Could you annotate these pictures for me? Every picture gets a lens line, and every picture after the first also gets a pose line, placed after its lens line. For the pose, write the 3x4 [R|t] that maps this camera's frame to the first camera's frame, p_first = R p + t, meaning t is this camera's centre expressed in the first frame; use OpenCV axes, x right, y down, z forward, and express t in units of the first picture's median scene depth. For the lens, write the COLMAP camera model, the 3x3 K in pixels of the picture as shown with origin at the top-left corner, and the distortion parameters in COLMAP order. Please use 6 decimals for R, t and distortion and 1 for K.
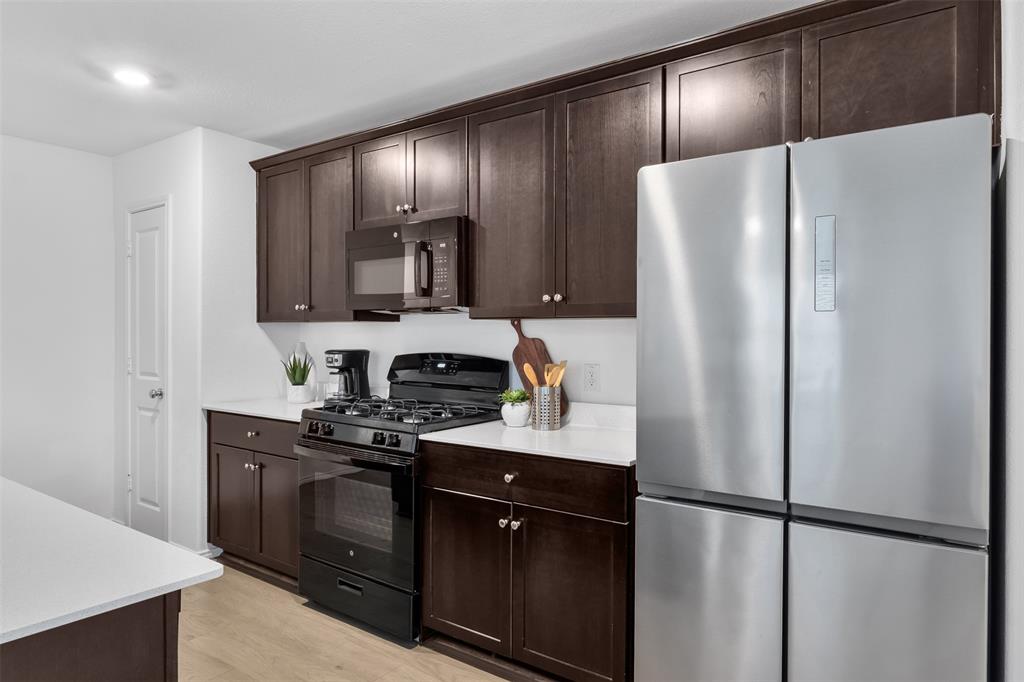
lens RADIAL K [[695.4, 0, 507.4], [0, 695.4, 324.4], [0, 0, 1]] dist [0.009427, 0.001161]
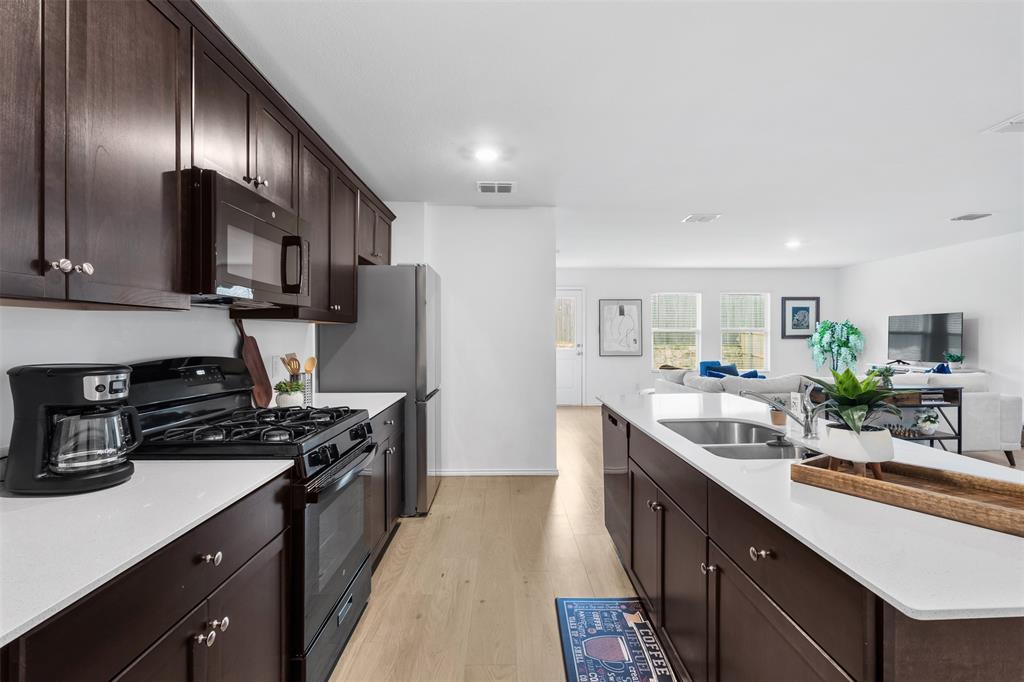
lens RADIAL K [[471.2, 0, 512.4], [0, 471.2, 339.3], [0, 0, 1]] dist [0.000705, 0.000620]
pose [[-0.633340, -0.004670, 0.773860, -0.735508], [0.004957, 0.999937, 0.010091, 0.018342], [-0.773858, 0.010227, -0.633276, 1.071277]]
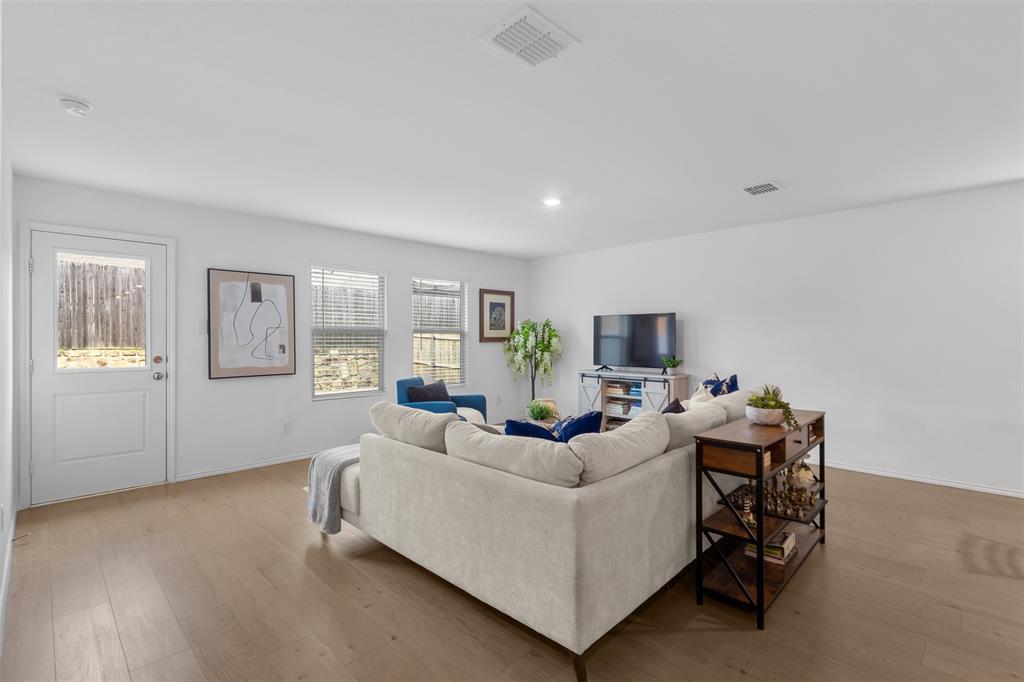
lens RADIAL K [[471.2, 0, 509.4], [0, 471.2, 335.7], [0, 0, 1]] dist [0.000705, 0.000620]
pose [[-0.993328, 0.003227, 0.115279, -0.084796], [0.003437, 0.999993, 0.001622, 0.018590], [-0.115273, 0.002008, -0.993332, 0.343811]]
